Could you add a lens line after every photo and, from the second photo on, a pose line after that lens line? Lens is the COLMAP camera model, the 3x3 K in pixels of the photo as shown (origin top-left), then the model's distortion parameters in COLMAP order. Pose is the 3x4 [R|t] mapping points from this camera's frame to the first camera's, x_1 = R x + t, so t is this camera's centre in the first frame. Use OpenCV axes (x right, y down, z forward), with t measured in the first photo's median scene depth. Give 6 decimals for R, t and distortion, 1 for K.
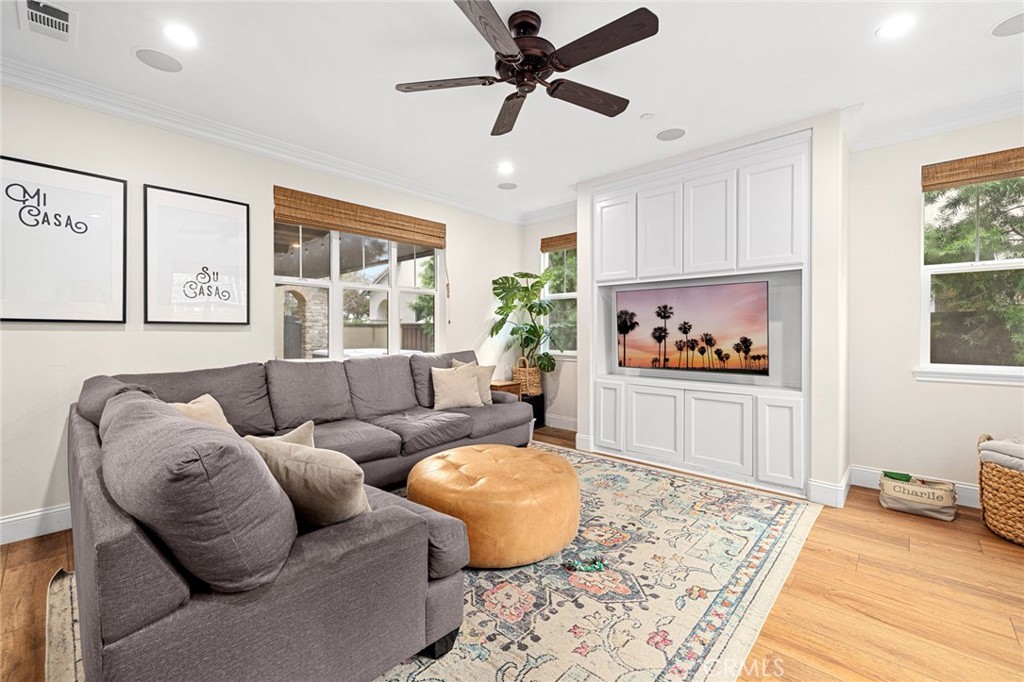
lens RADIAL K [[432.8, 0, 510.6], [0, 432.8, 336.1], [0, 0, 1]] dist [0.013814, -0.000865]
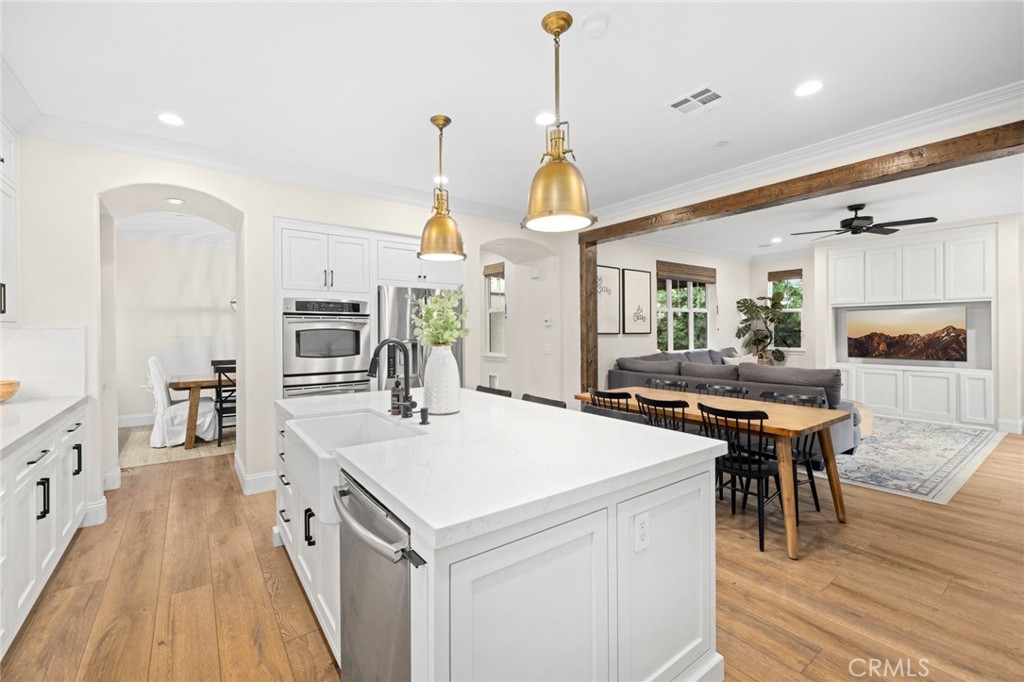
lens RADIAL K [[432.8, 0, 515.7], [0, 432.8, 333.3], [0, 0, 1]] dist [0.013814, -0.000865]
pose [[0.985321, -0.005478, -0.170621, -0.677863], [0.004932, 0.999981, -0.003623, -0.018706], [0.170638, 0.002728, 0.985330, -0.792419]]
